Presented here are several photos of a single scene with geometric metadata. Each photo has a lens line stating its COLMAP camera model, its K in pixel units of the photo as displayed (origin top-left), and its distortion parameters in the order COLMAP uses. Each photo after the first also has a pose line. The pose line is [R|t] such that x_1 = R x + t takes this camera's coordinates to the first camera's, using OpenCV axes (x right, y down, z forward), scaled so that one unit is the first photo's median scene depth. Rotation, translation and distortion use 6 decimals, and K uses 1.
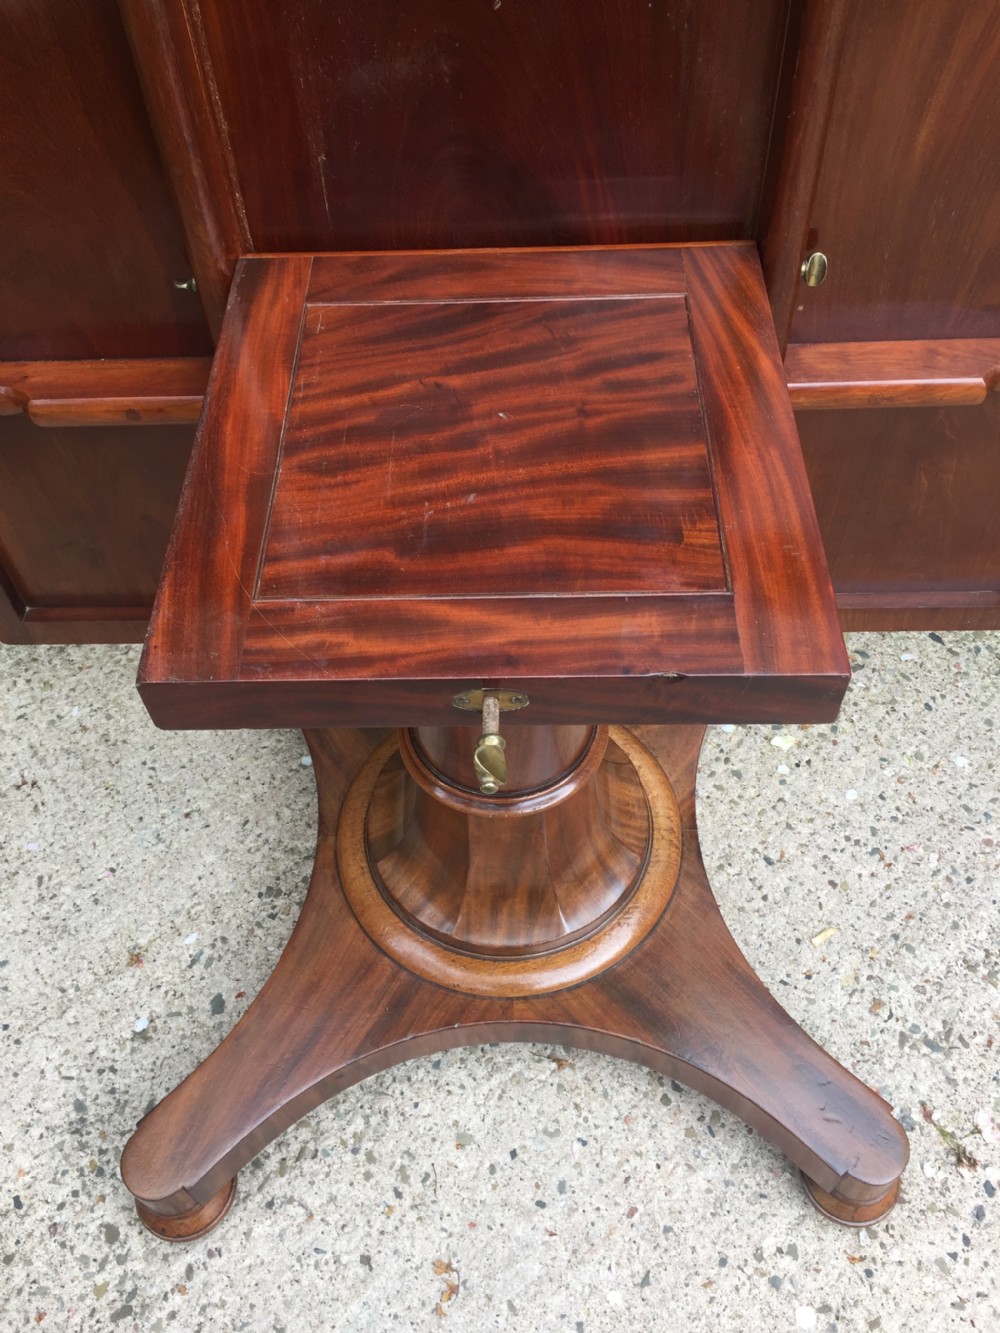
lens RADIAL K [[1145.8, 0, 500.5], [0, 1145.8, 669.2], [0, 0, 1]] dist [0.079094, -0.118274]
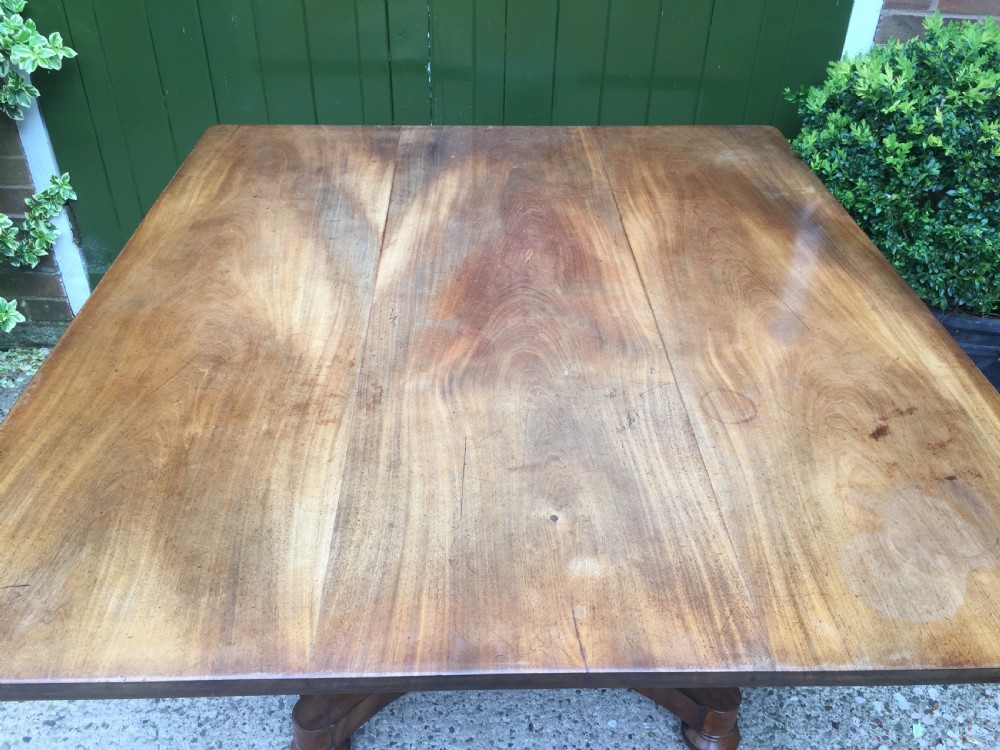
lens RADIAL K [[859.5, 0, 501.5], [0, 859.5, 371.4], [0, 0, 1]] dist [0.079094, -0.118274]
pose [[0.824087, 0.369878, -0.429036, 0.536026], [-0.484302, 0.852907, -0.194938, 0.015382], [0.293825, 0.368429, 0.882002, -0.151231]]
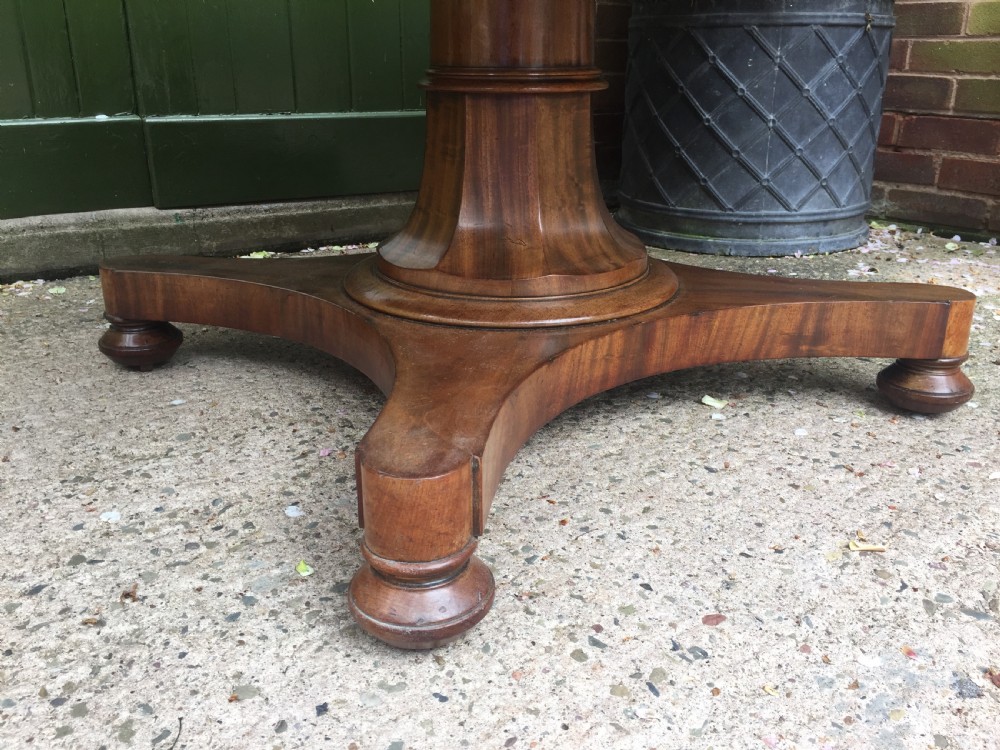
lens RADIAL K [[859.5, 0, 502.4], [0, 859.5, 377.8], [0, 0, 1]] dist [0.079094, -0.118274]
pose [[0.998960, 0.045264, 0.005475, 0.085461], [-0.035082, 0.839795, -0.541769, 0.471263], [-0.029121, 0.541014, 0.840509, 0.487267]]
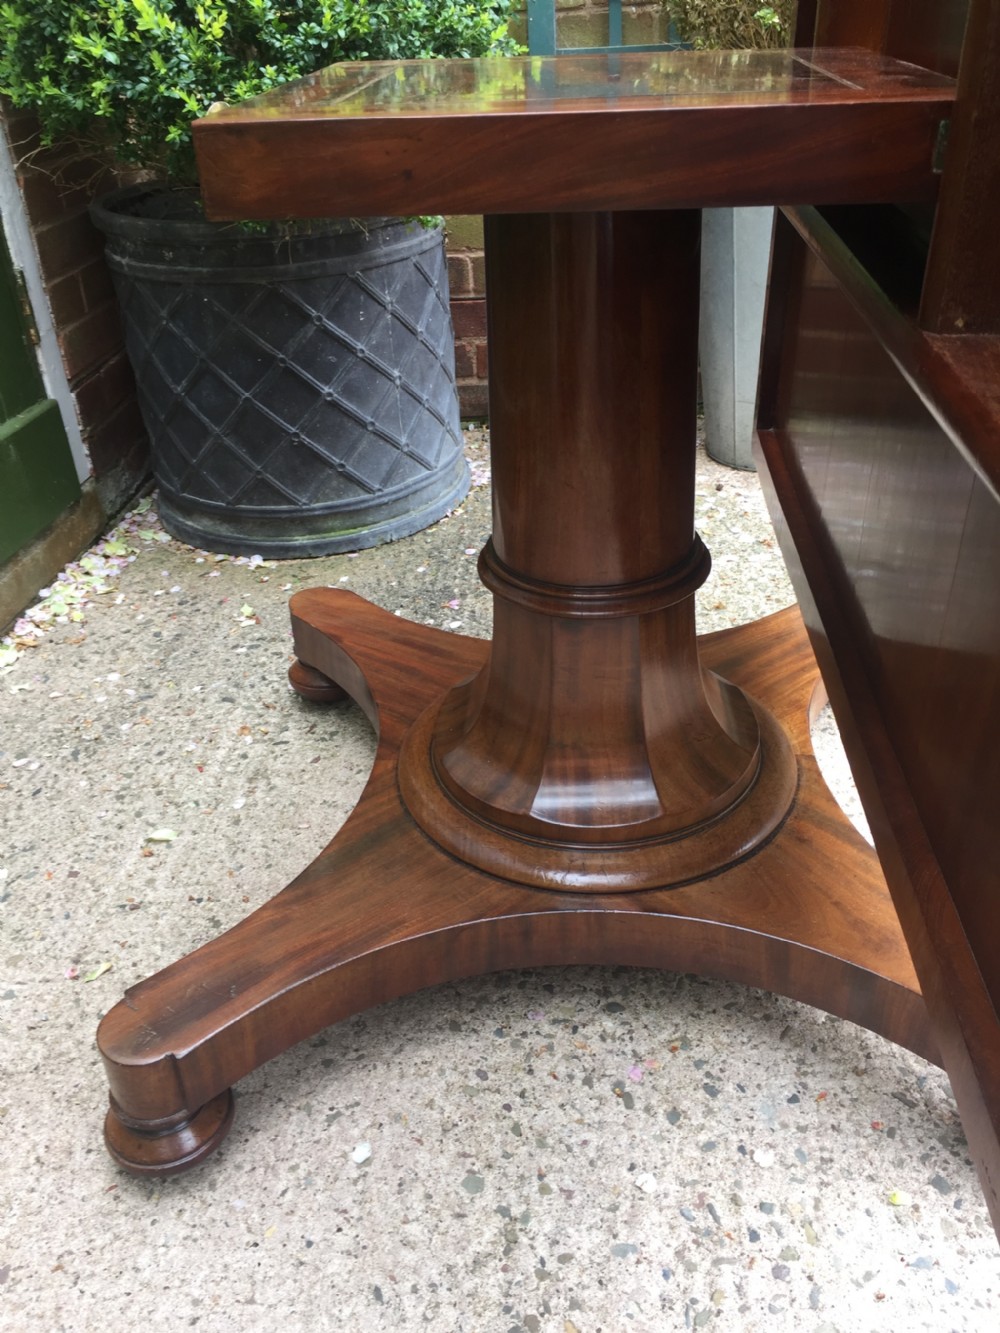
lens RADIAL K [[1145.8, 0, 505.2], [0, 1145.8, 668.8], [0, 0, 1]] dist [0.079094, -0.118274]
pose [[0.649098, -0.387012, 0.654900, -0.474461], [0.624529, 0.762651, -0.168308, 0.040707], [-0.434322, 0.518252, 0.736735, 0.450146]]
